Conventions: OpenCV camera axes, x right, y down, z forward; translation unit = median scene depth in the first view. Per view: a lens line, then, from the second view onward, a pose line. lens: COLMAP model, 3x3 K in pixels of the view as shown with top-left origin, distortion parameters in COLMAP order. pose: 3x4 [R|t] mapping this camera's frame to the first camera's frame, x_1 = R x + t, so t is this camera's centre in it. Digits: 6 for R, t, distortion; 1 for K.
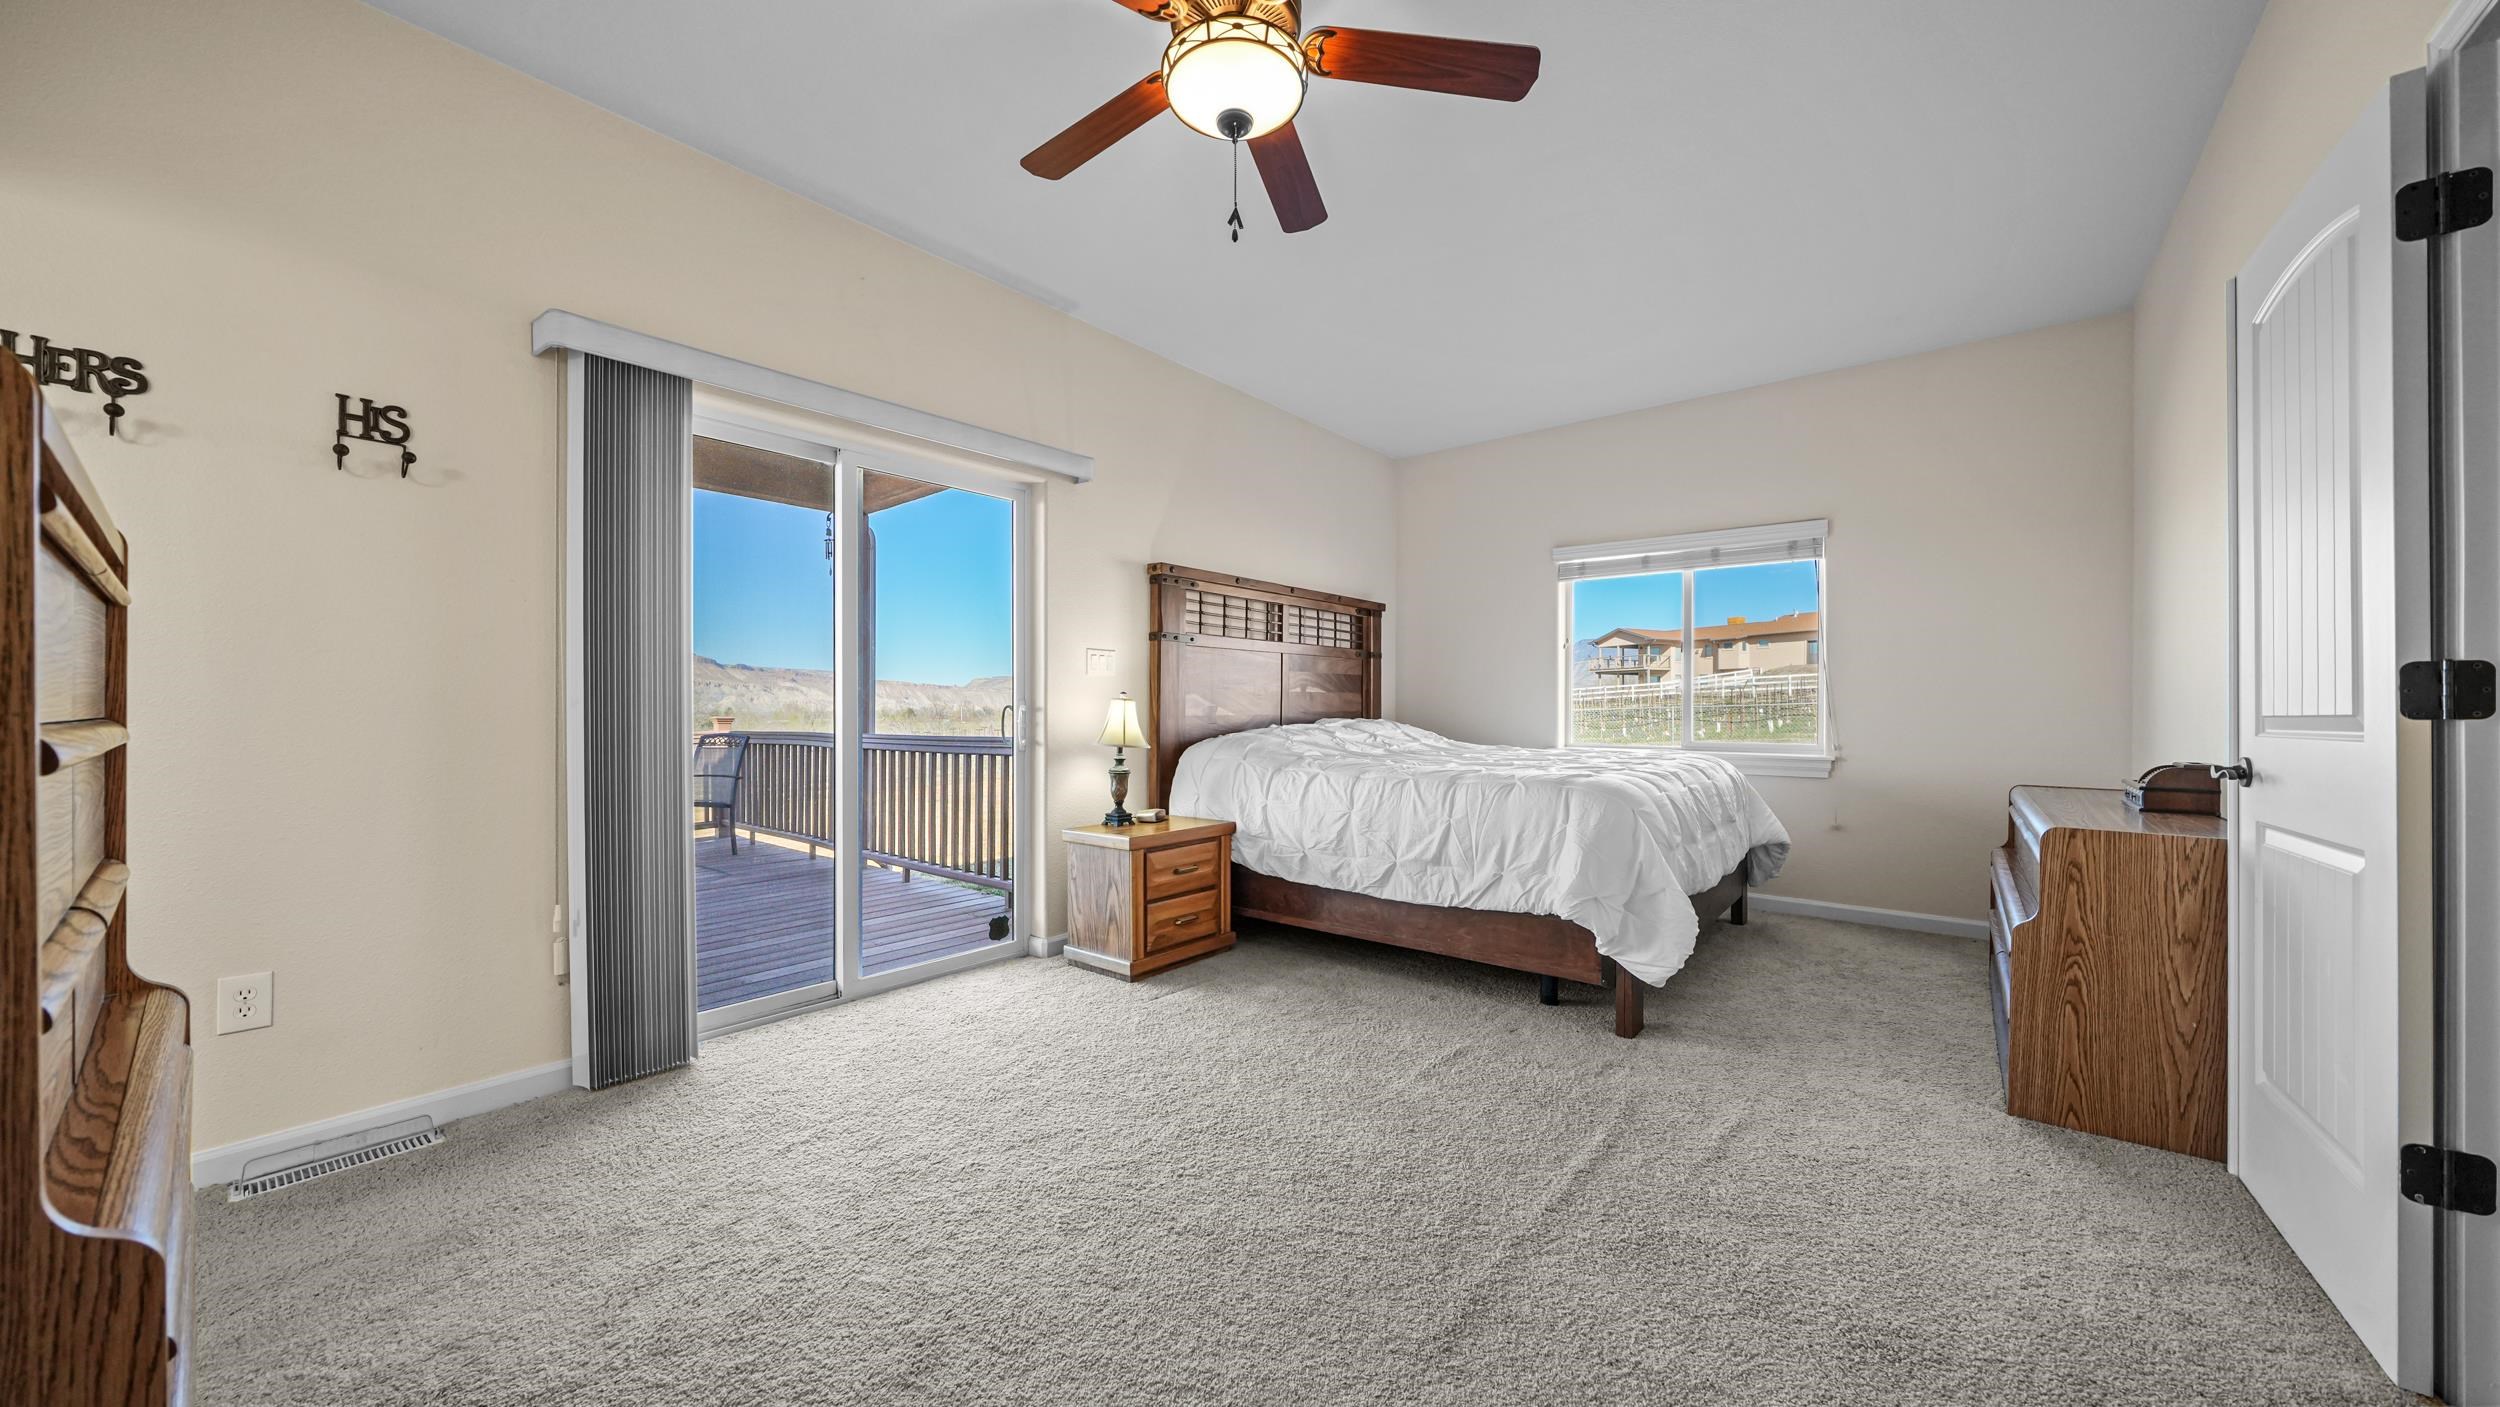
lens RADIAL K [[848.1, 0, 1252.1], [0, 848.1, 706.6], [0, 0, 1]] dist [-0.003776, 0.000551]
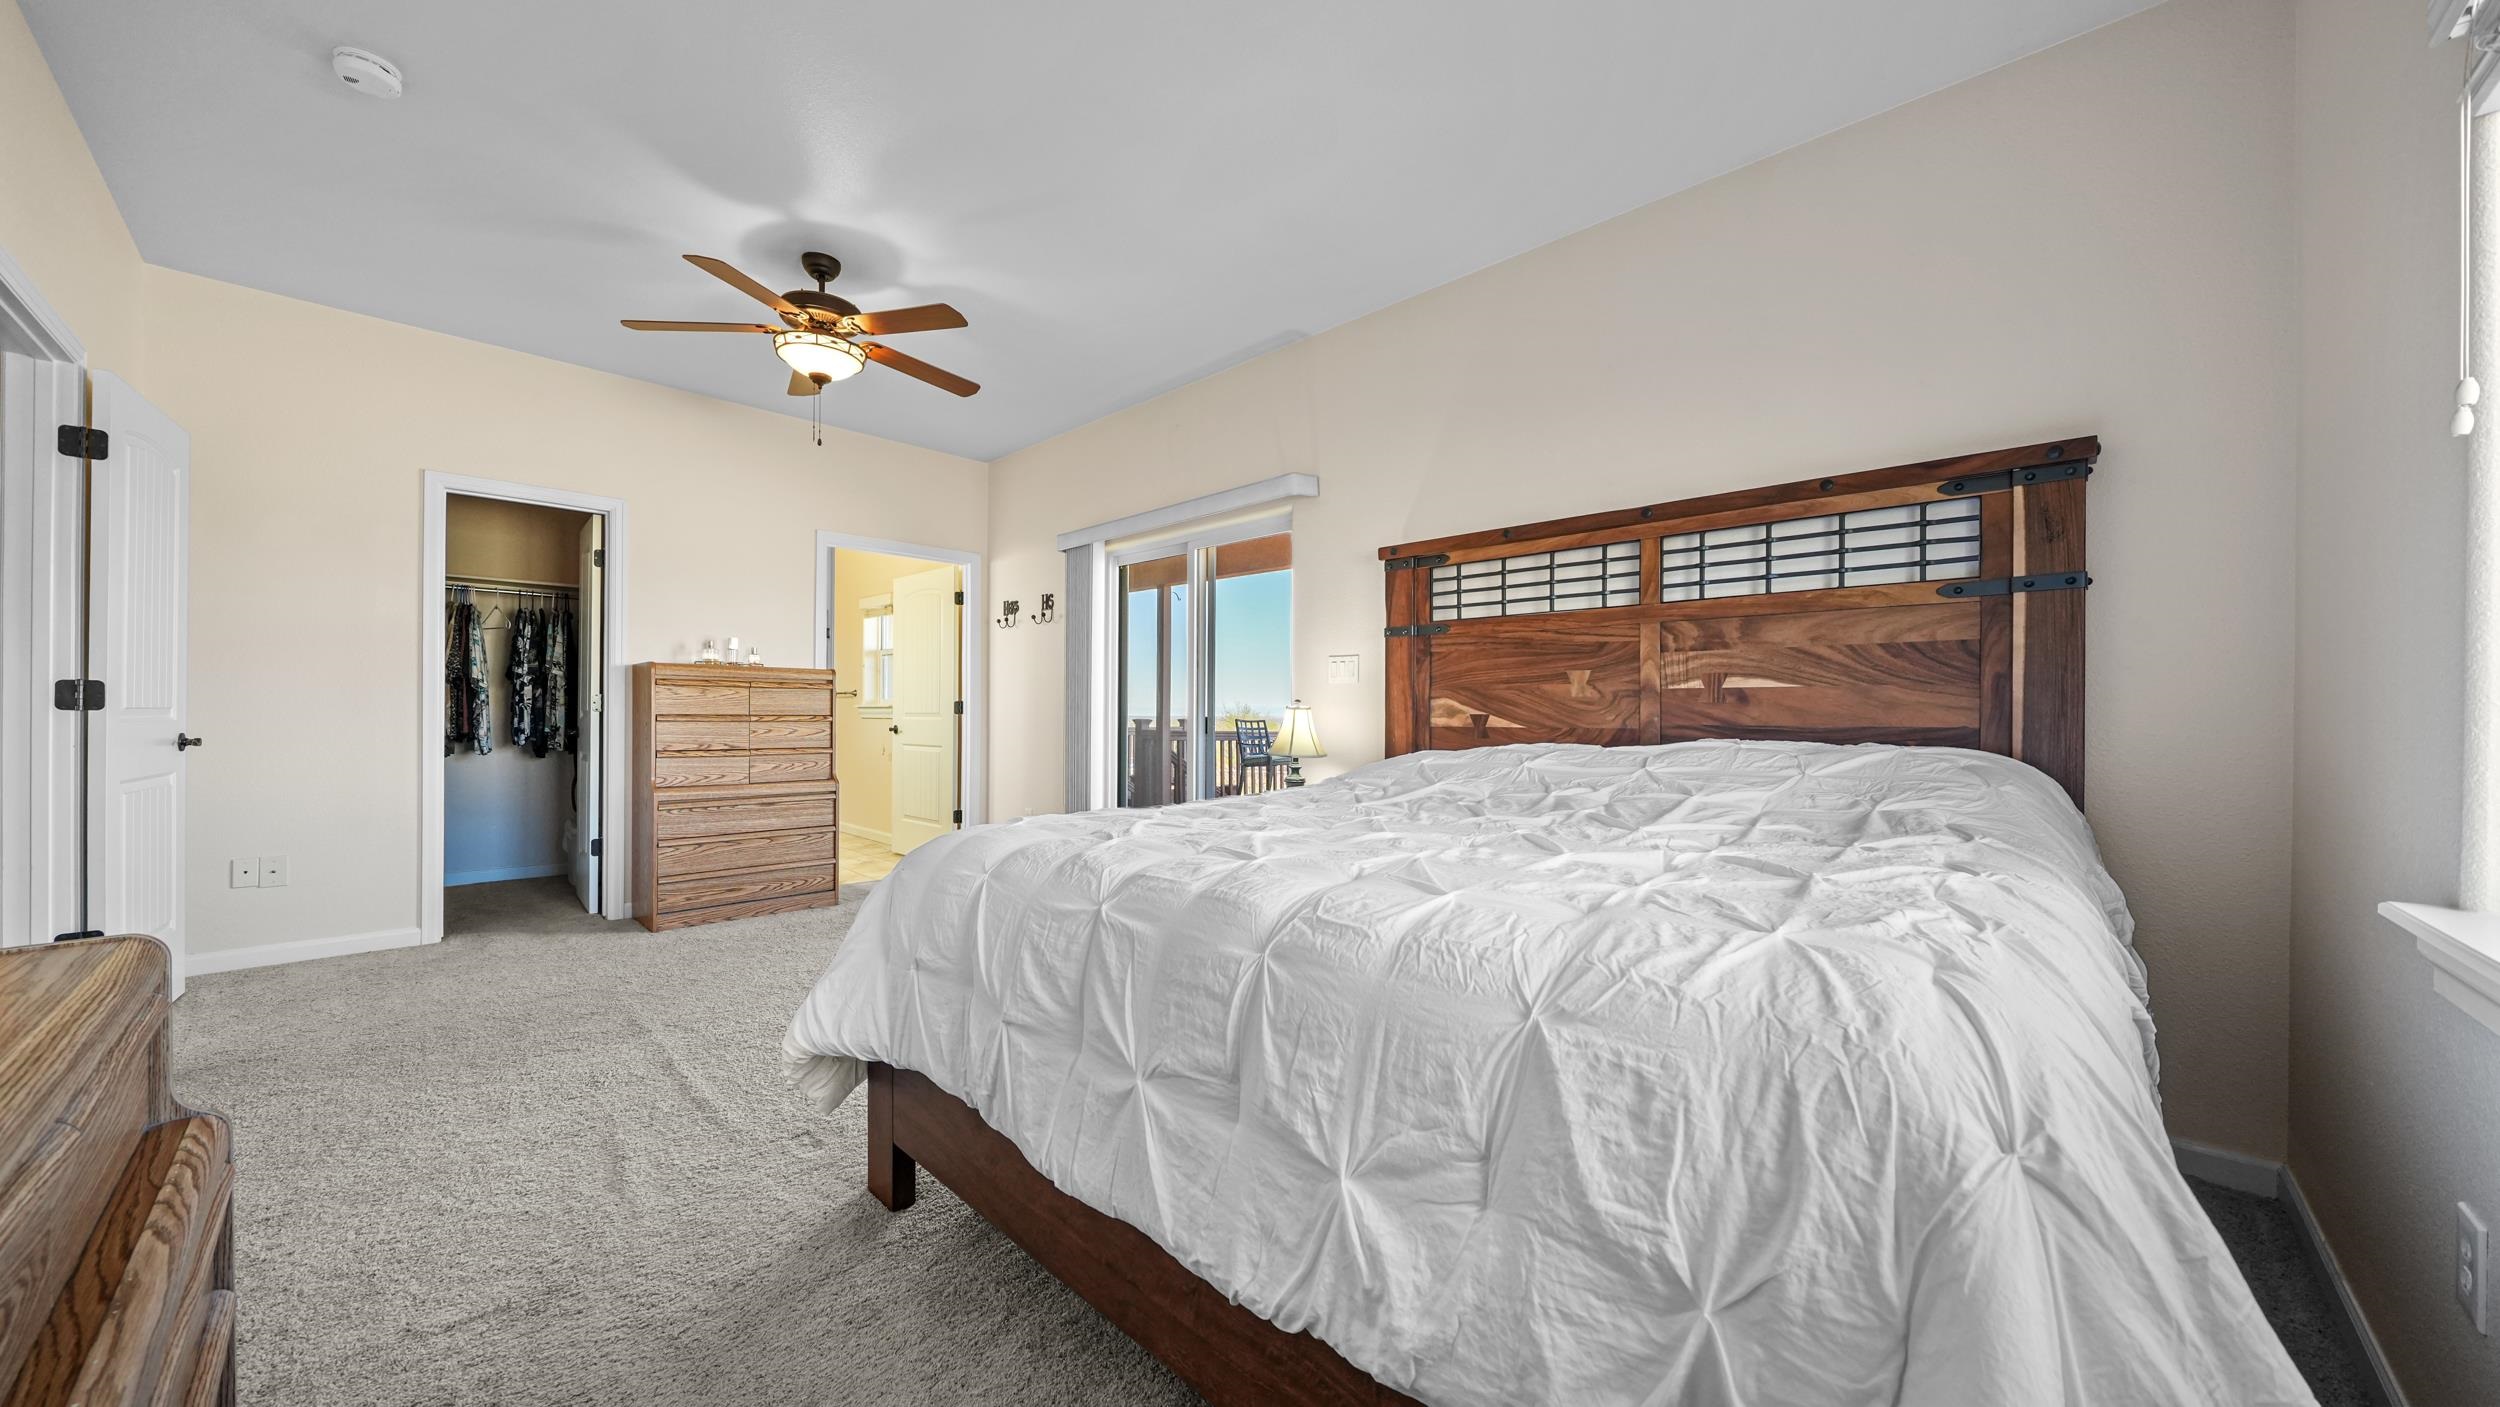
lens RADIAL K [[848.1, 0, 1250.1], [0, 848.1, 709.4], [0, 0, 1]] dist [-0.003776, 0.000551]
pose [[-0.074695, -0.003403, -0.997201, 0.709609], [-0.002113, 0.999992, -0.003254, -0.002109], [0.997204, 0.001864, -0.074701, 0.868024]]
